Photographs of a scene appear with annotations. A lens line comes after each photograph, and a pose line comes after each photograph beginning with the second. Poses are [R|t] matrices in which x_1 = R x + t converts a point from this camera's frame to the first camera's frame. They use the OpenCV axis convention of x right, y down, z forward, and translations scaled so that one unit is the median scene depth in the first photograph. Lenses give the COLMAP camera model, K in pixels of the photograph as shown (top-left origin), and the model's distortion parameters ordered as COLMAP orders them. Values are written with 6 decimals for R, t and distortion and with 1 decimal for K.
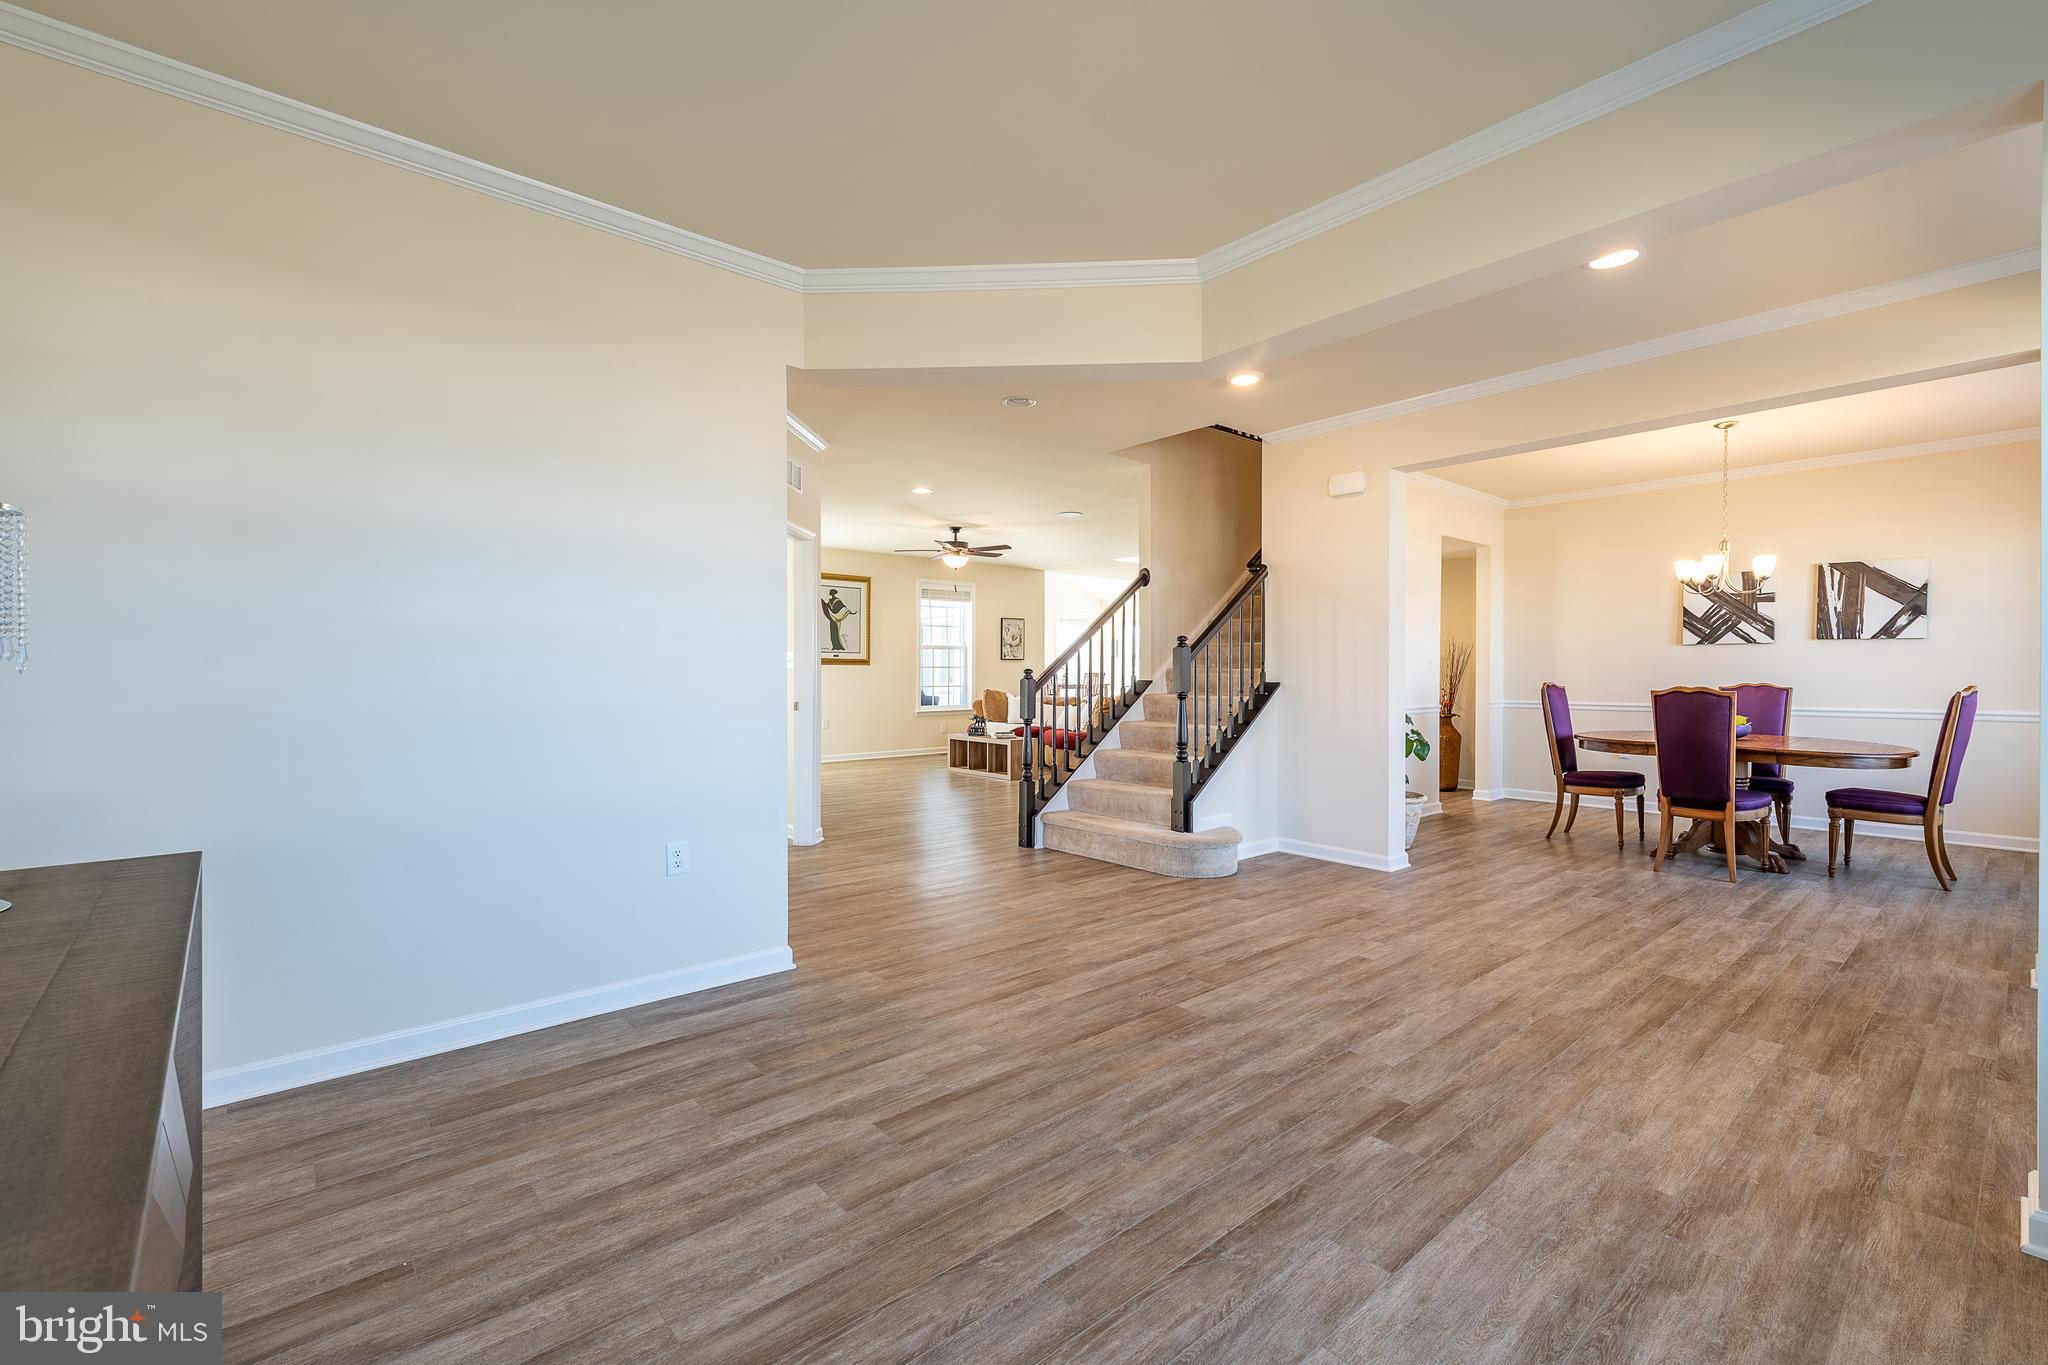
lens RADIAL K [[854.6, 0, 1013.6], [0, 854.6, 672.2], [0, 0, 1]] dist [0.013920, -0.004084]
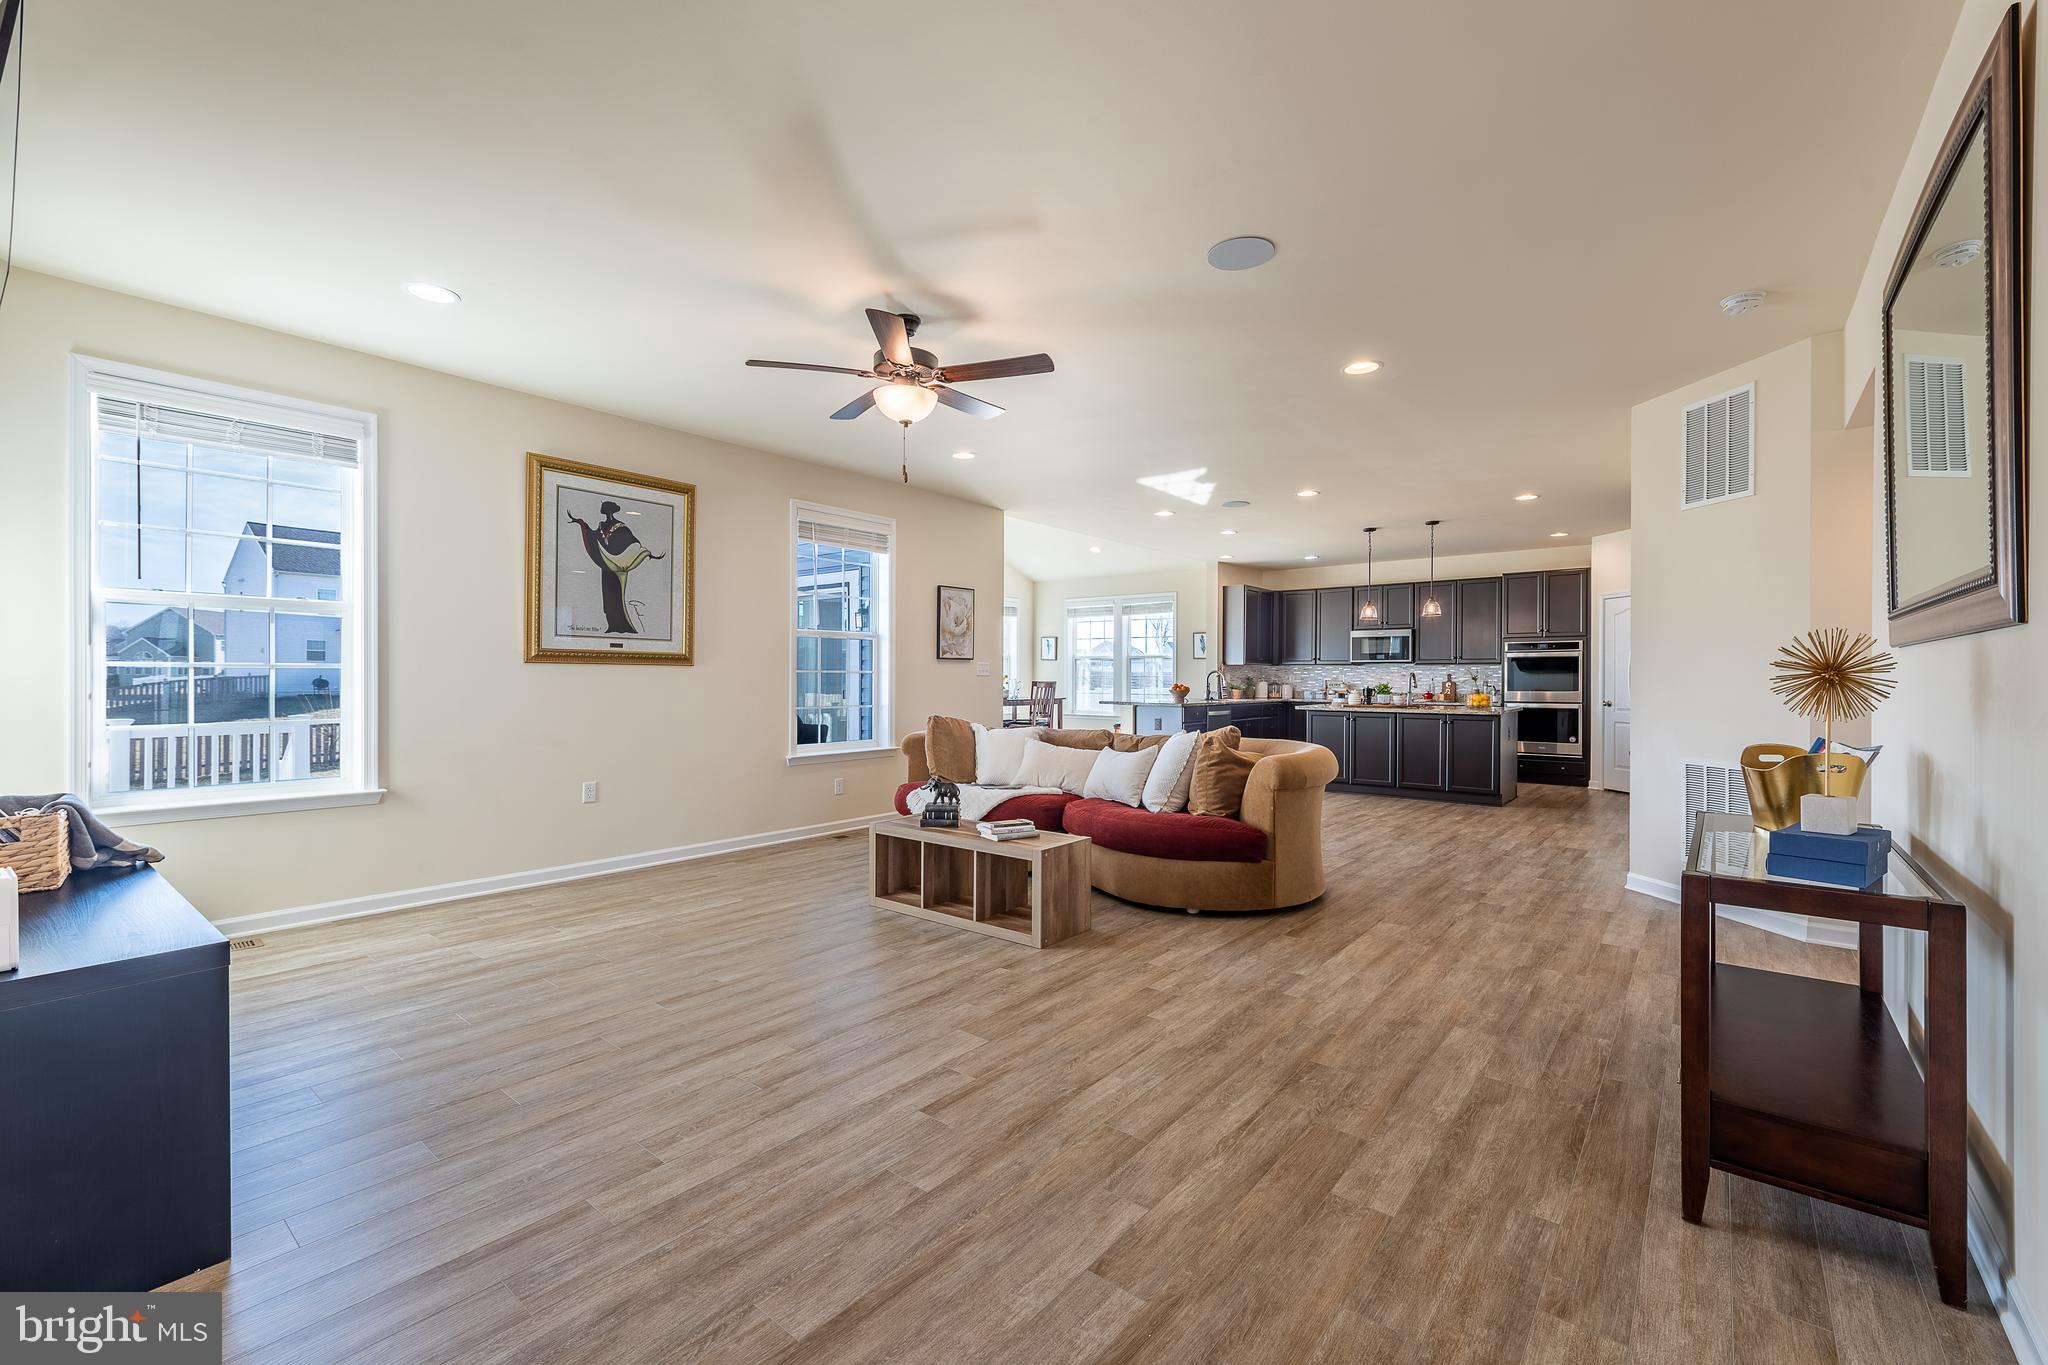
lens RADIAL K [[854.6, 0, 1026.0], [0, 854.6, 684.7], [0, 0, 1]] dist [0.013920, -0.004084]
pose [[0.983774, 0.007105, 0.179273, -0.068915], [-0.008919, 0.999917, 0.009317, -0.003280], [-0.179192, -0.010765, 0.983755, 0.489909]]
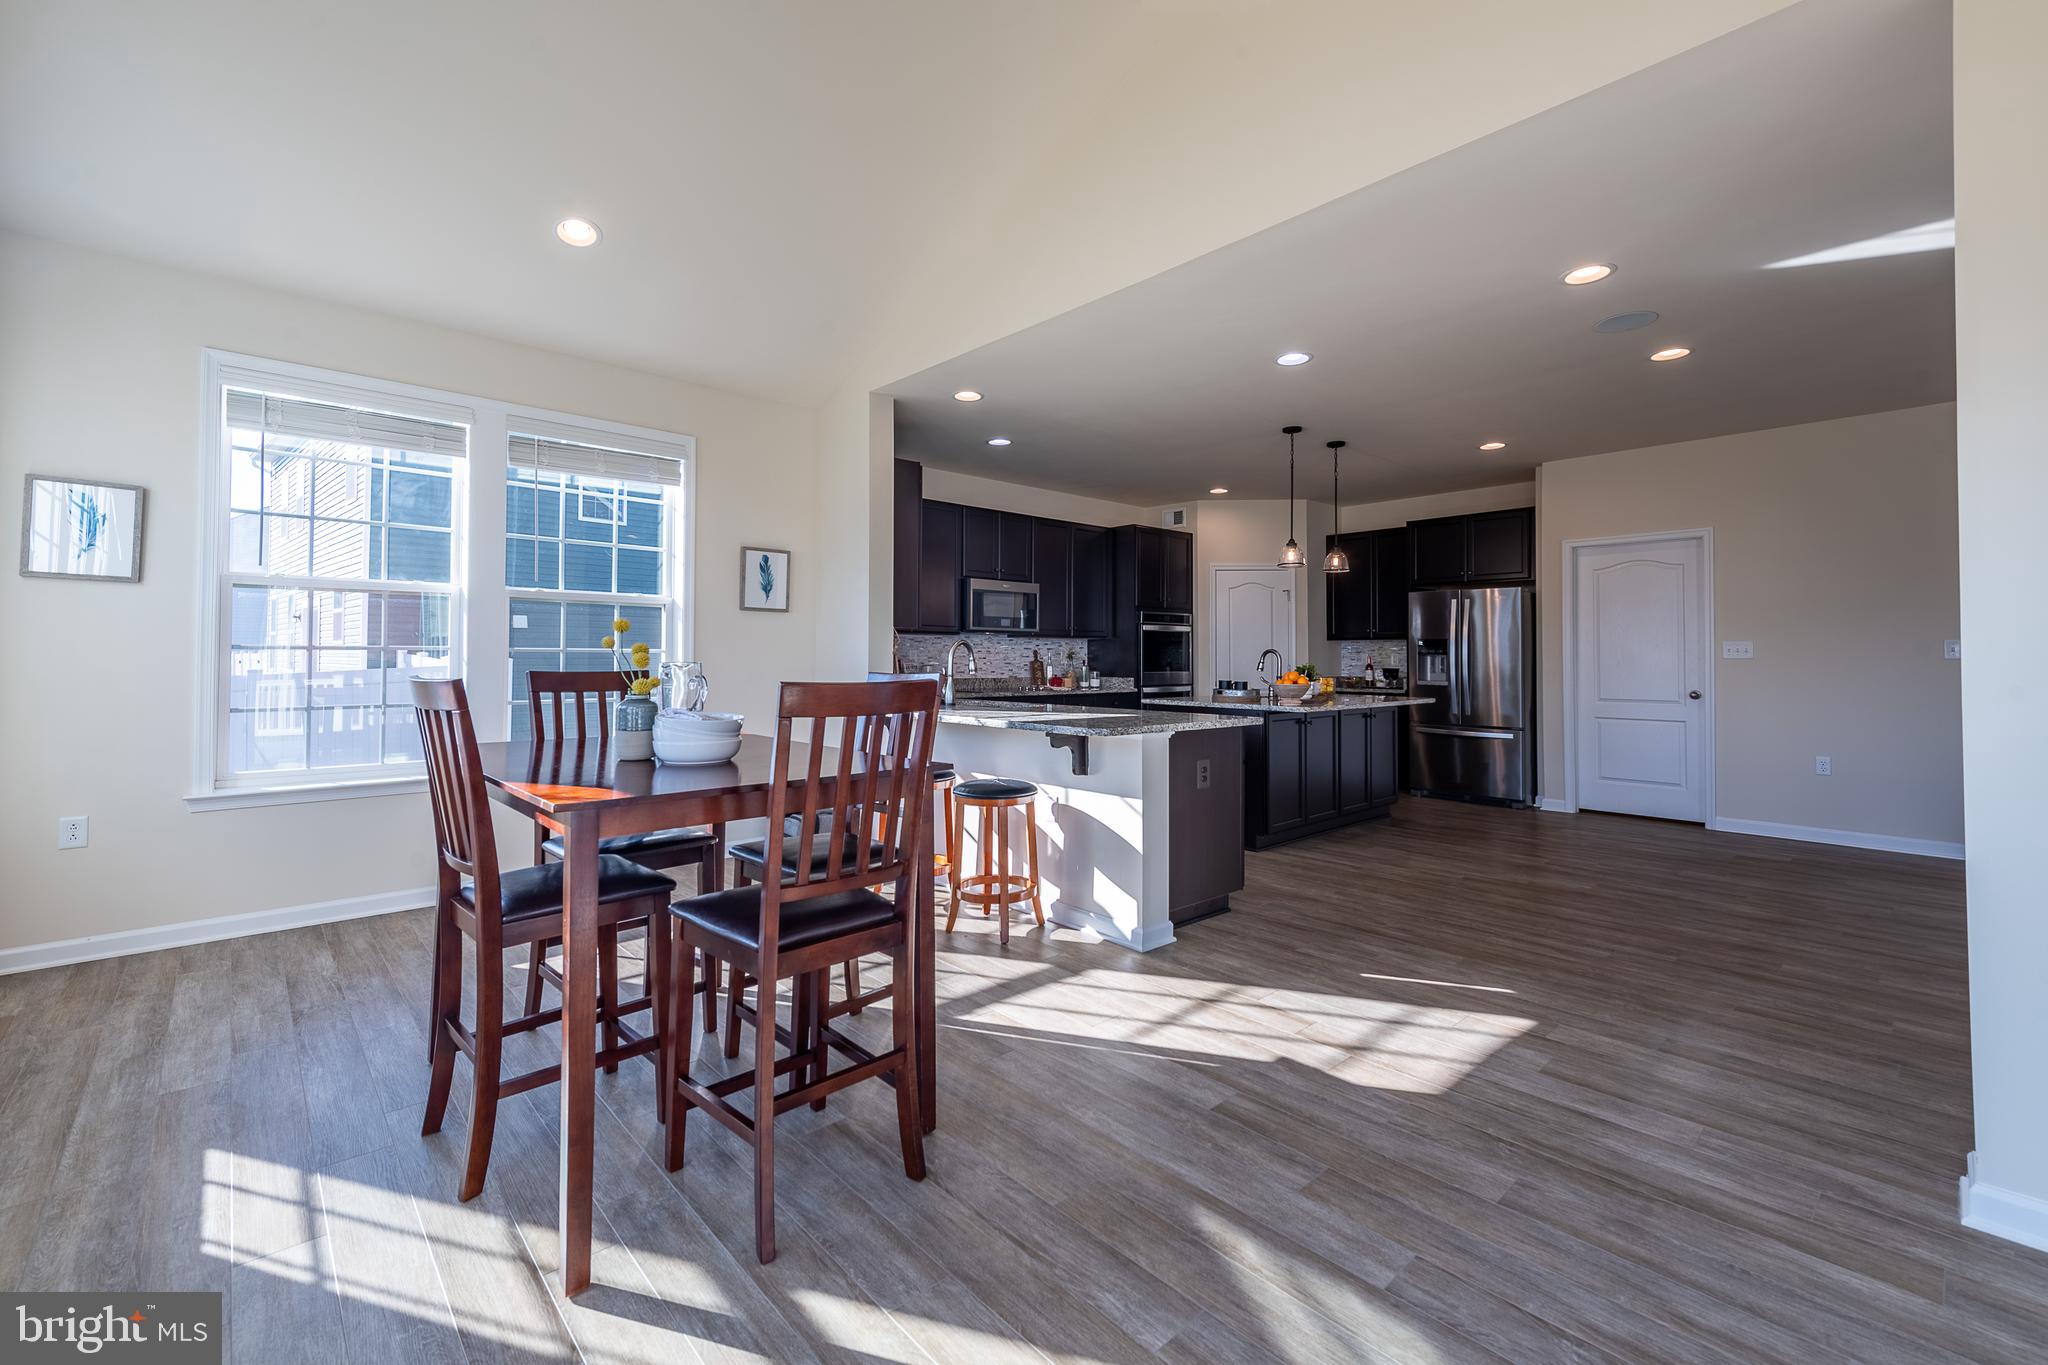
lens RADIAL K [[854.6, 0, 1049.3], [0, 854.6, 639.5], [0, 0, 1]] dist [0.013920, -0.004084]
pose [[-0.038938, 0.026493, 0.998890, -0.121148], [-0.004690, 0.999633, -0.026696, -0.000883], [-0.999231, -0.005725, -0.038800, 1.399663]]
